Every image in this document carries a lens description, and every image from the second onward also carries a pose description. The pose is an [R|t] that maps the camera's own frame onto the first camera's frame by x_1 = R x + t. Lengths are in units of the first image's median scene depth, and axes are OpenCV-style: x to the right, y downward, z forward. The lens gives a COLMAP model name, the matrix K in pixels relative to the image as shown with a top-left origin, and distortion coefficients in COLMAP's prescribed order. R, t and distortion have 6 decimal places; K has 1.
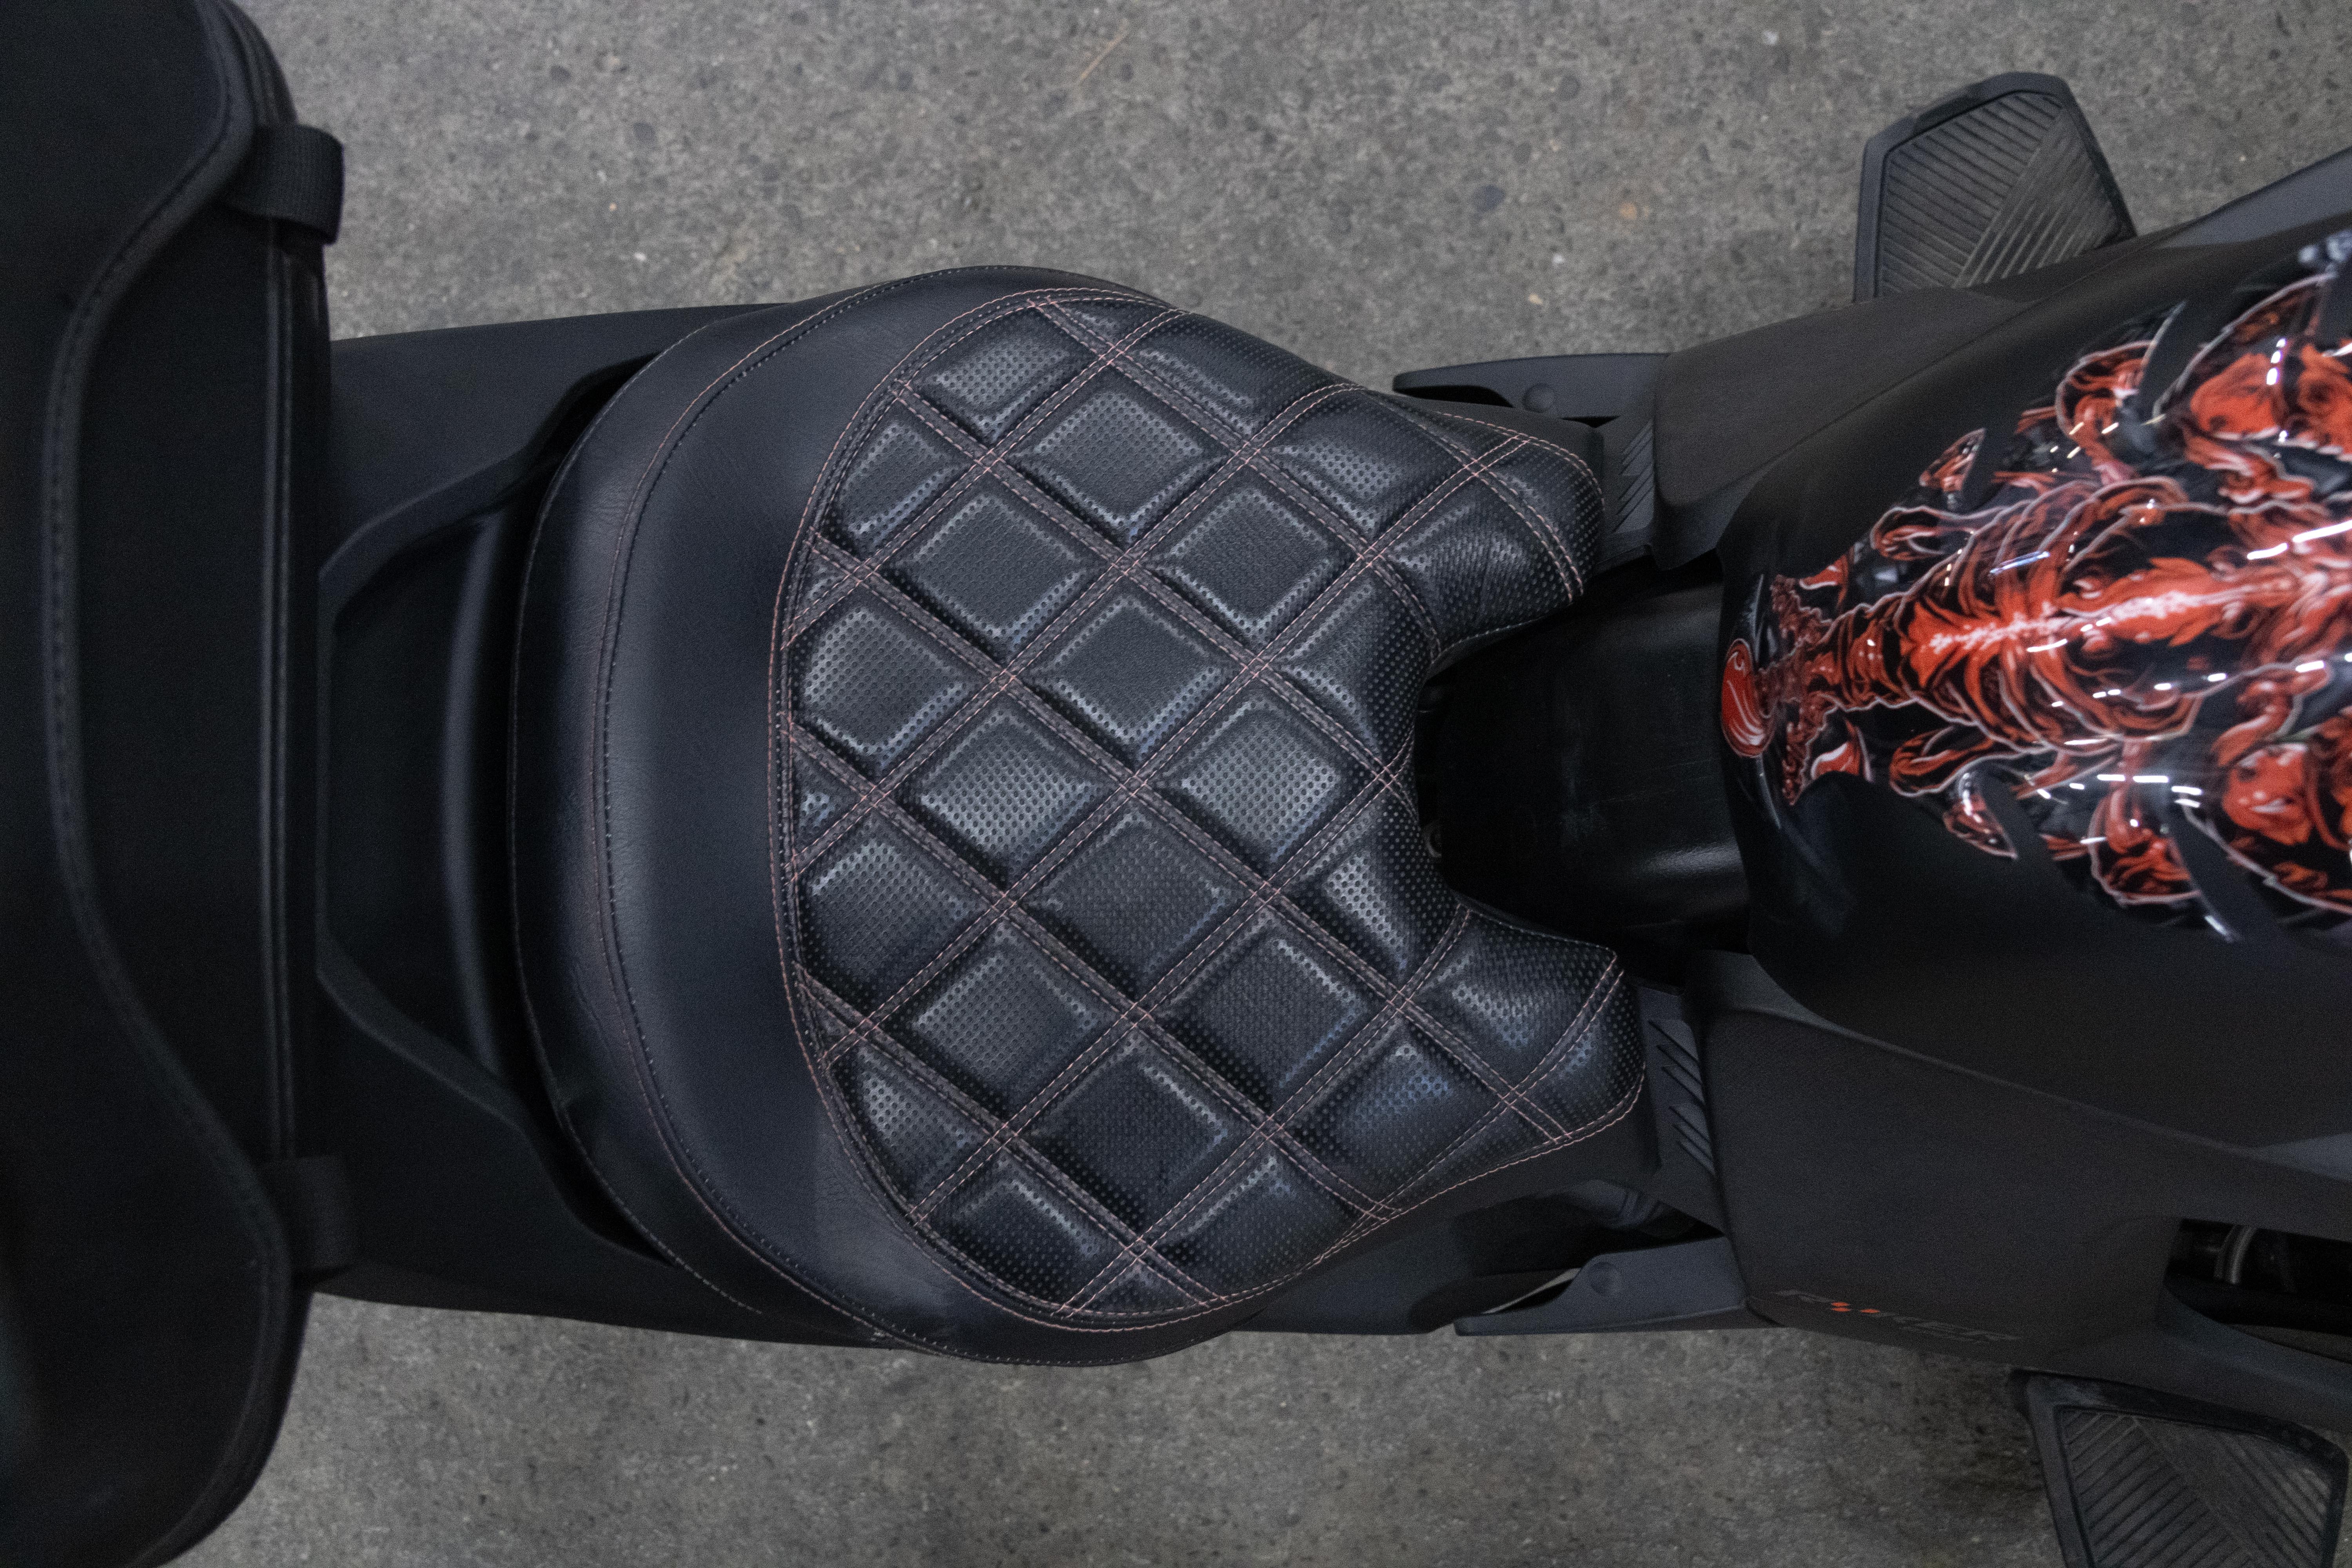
lens RADIAL K [[1858.8, 0, 1176.0], [0, 1858.8, 784.0], [0, 0, 1]] dist [0.010653, 0.001773]
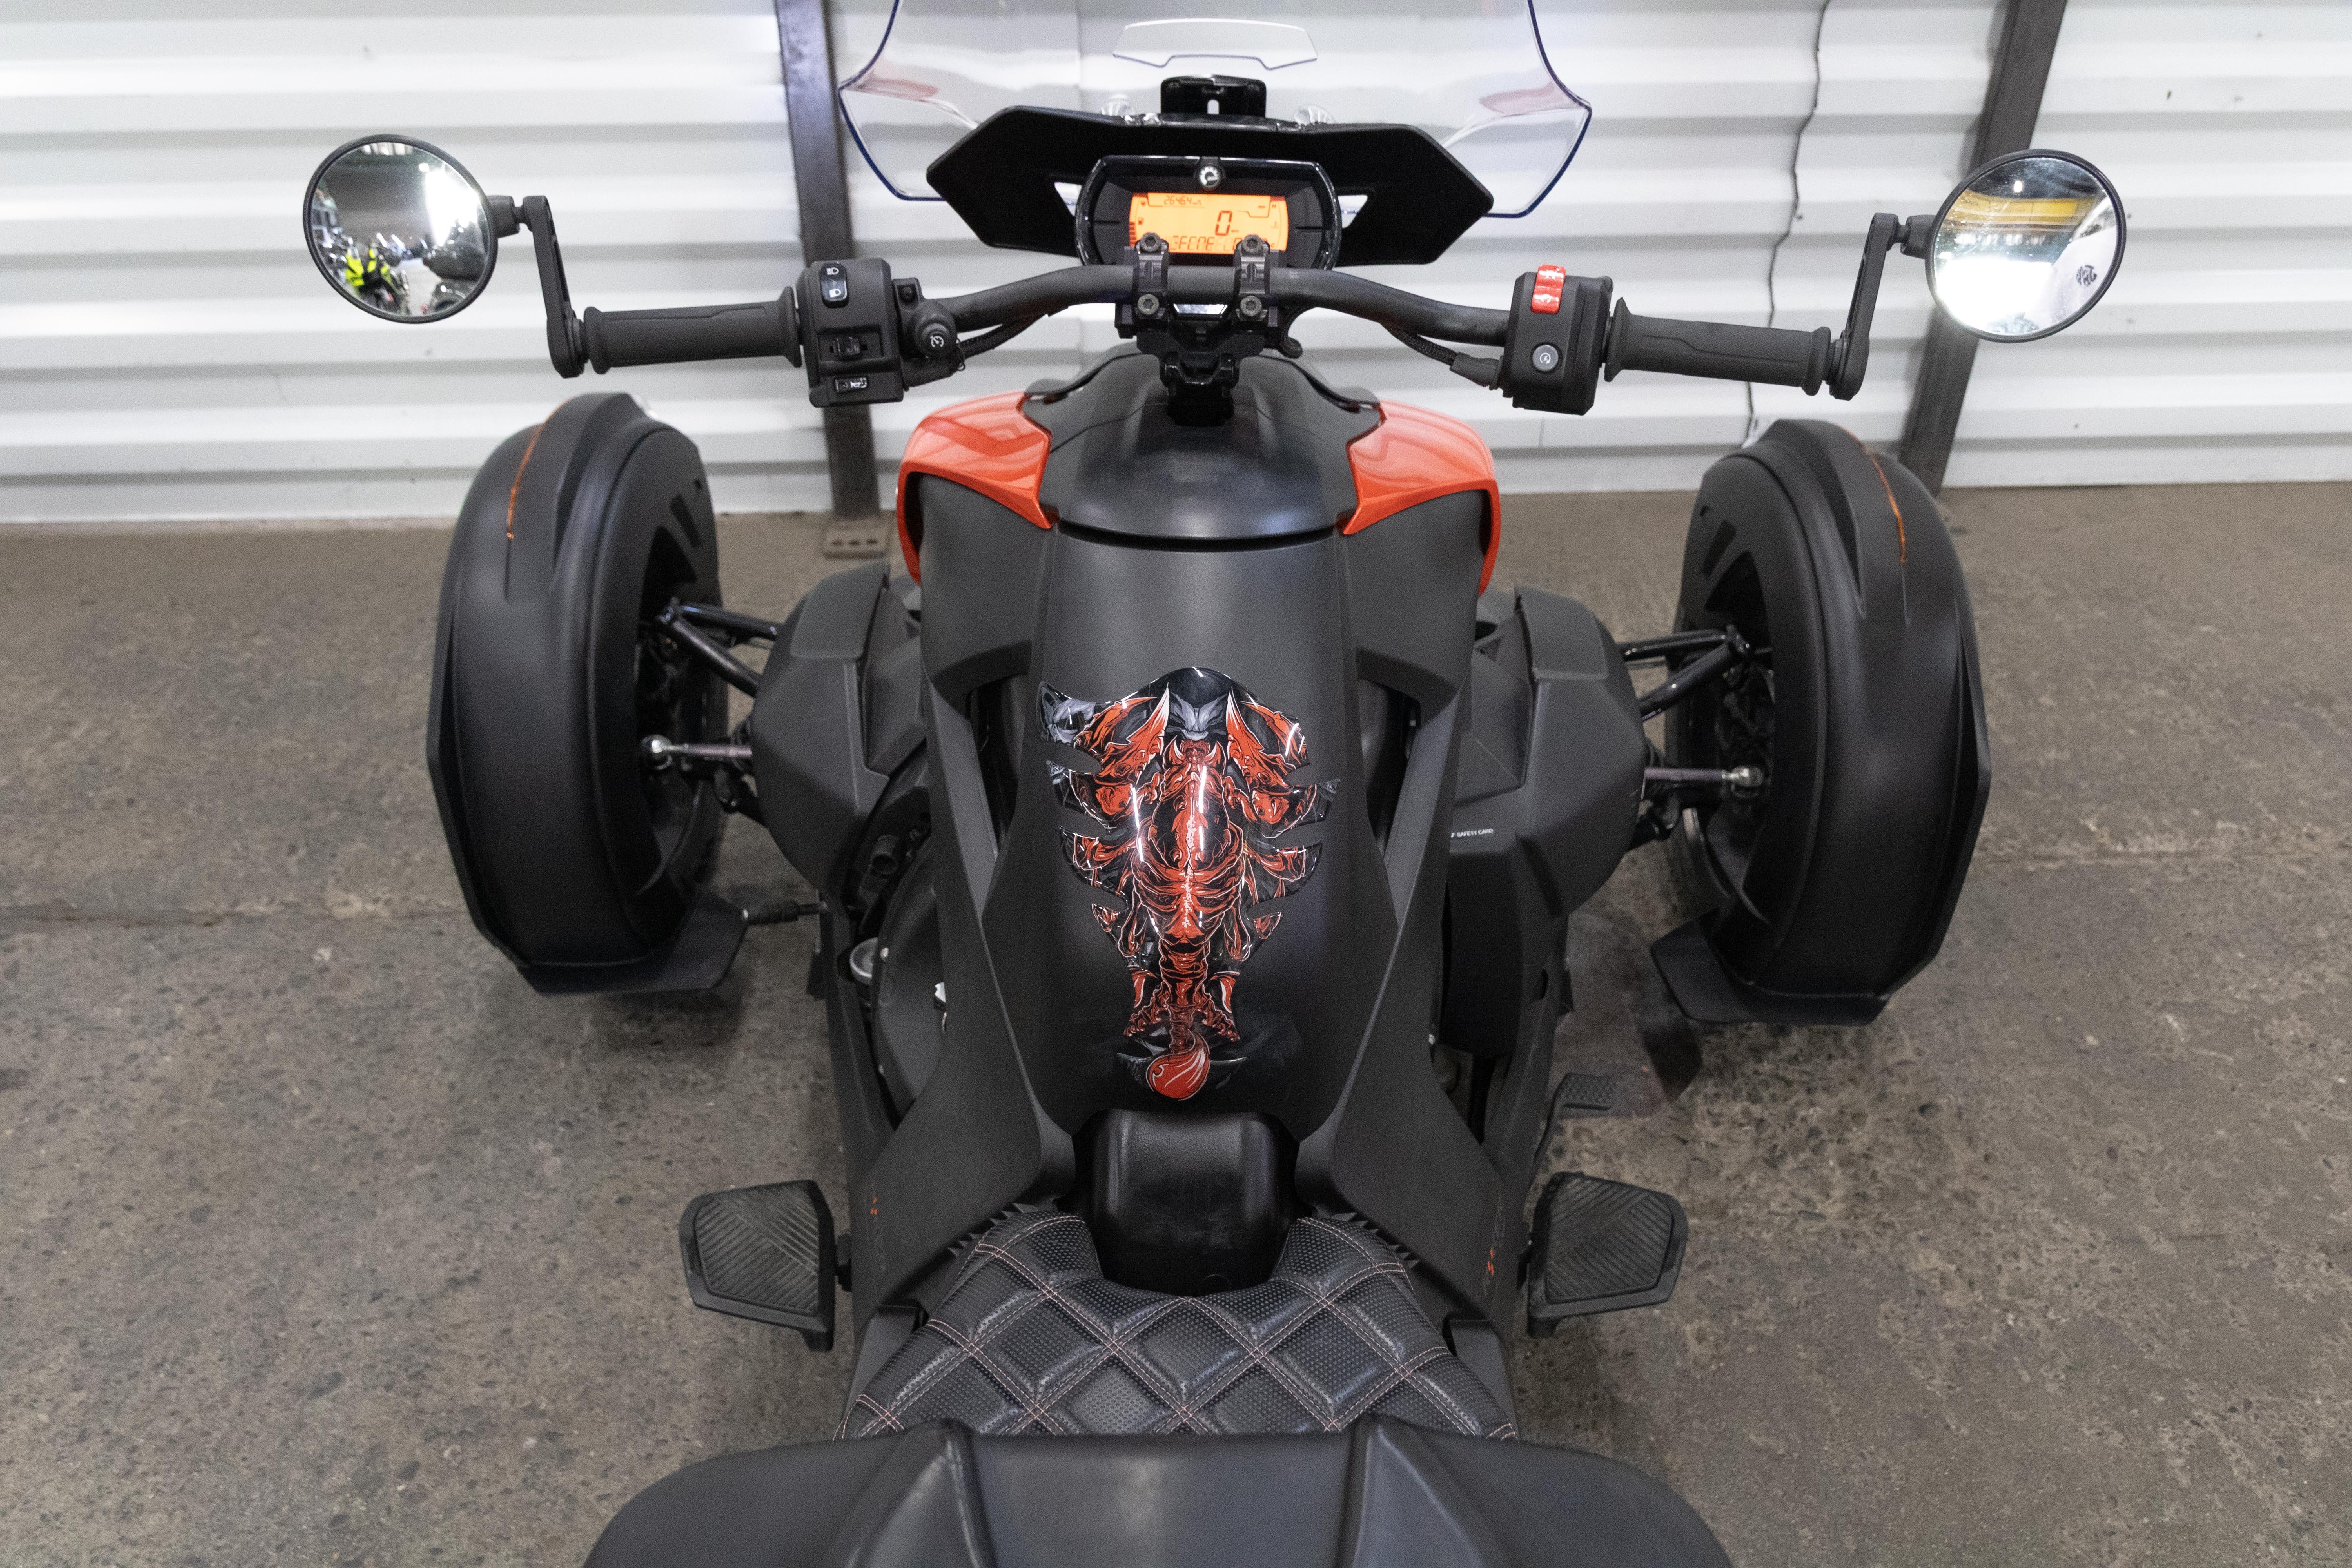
lens RADIAL K [[1858.8, 0, 1176.0], [0, 1858.8, 784.0], [0, 0, 1]] dist [0.010653, 0.001773]
pose [[0.069066, -0.524863, 0.848380, -1.331819], [0.987695, 0.155586, 0.015848, -0.141015], [-0.140314, 0.836846, 0.529150, -0.315399]]
